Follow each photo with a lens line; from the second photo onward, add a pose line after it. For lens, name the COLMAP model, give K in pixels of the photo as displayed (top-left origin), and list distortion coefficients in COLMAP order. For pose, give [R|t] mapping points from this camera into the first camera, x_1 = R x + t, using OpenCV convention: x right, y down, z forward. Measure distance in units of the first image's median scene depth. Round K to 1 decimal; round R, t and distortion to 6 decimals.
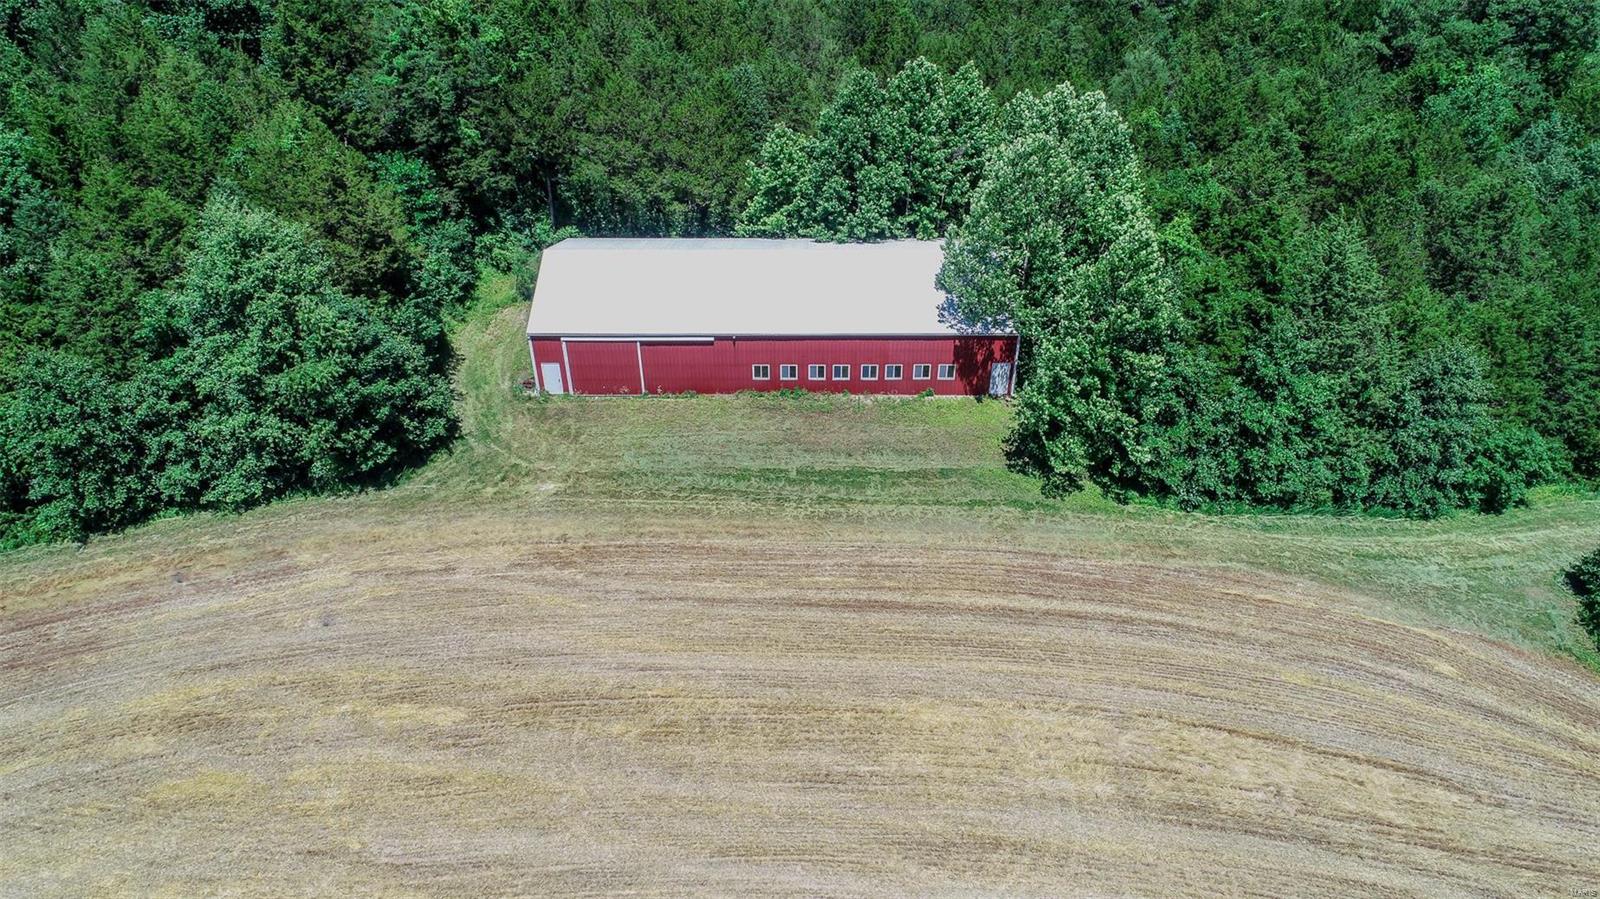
lens RADIAL K [[1073.1, 0, 783.1], [0, 1073.1, 451.8], [0, 0, 1]] dist [-0.001373, -0.003631]
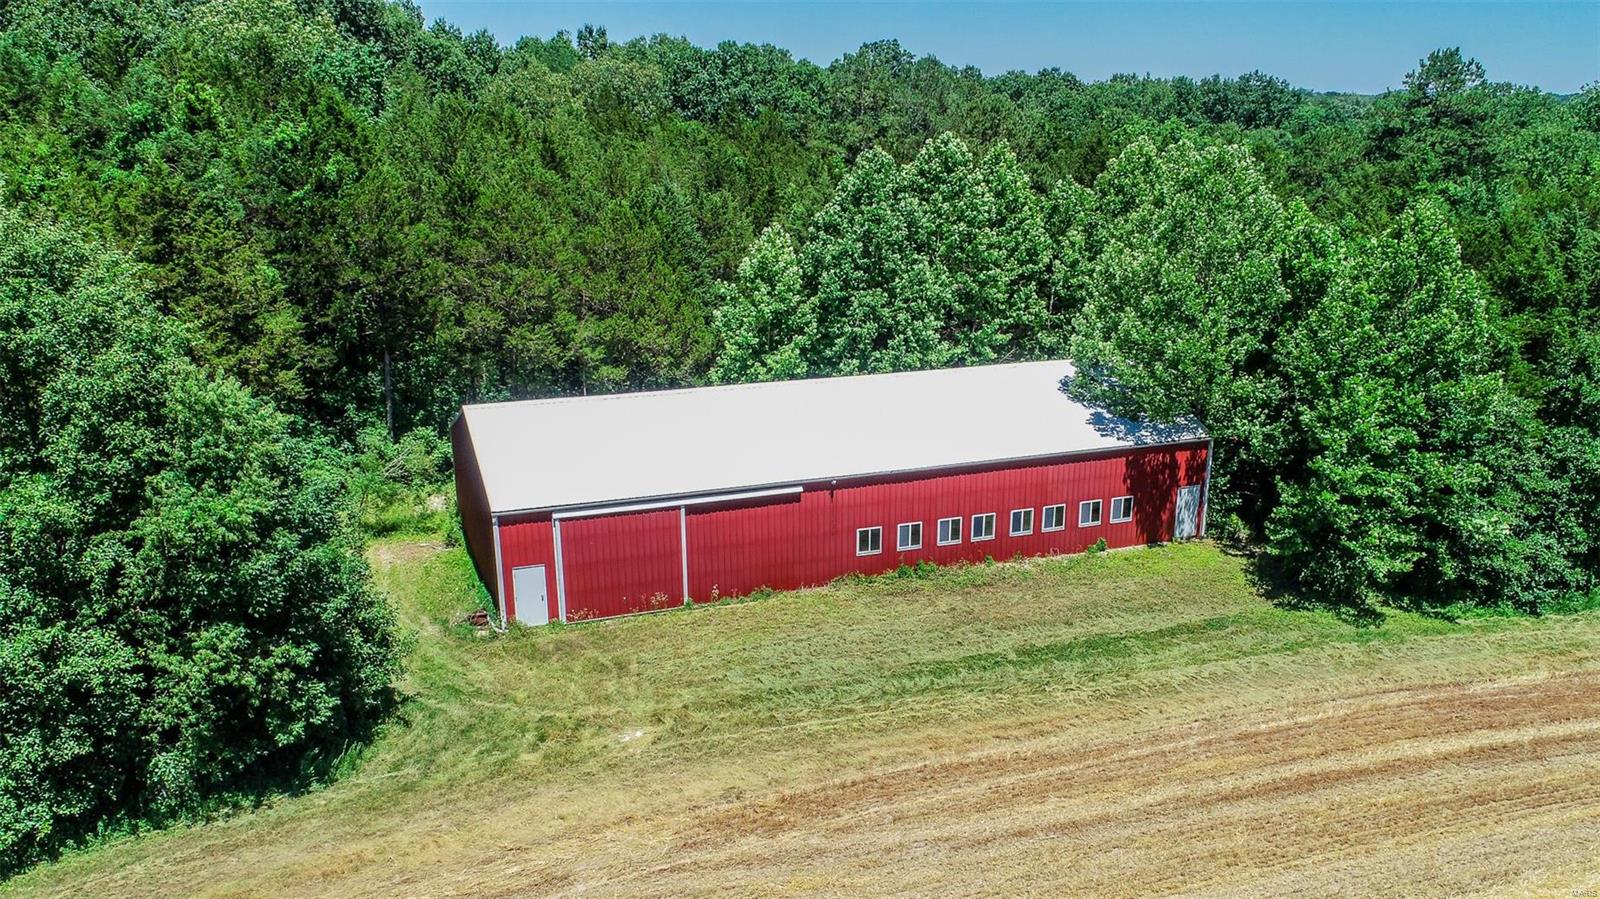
lens RADIAL K [[1309.3, 0, 821.3], [0, 1309.3, 554.4], [0, 0, 1]] dist [0.005461, -0.020124]
pose [[0.924729, -0.113381, 0.363348, -0.366385], [0.213742, 0.944563, -0.249230, 0.132344], [-0.314947, 0.308133, 0.897699, 0.367465]]
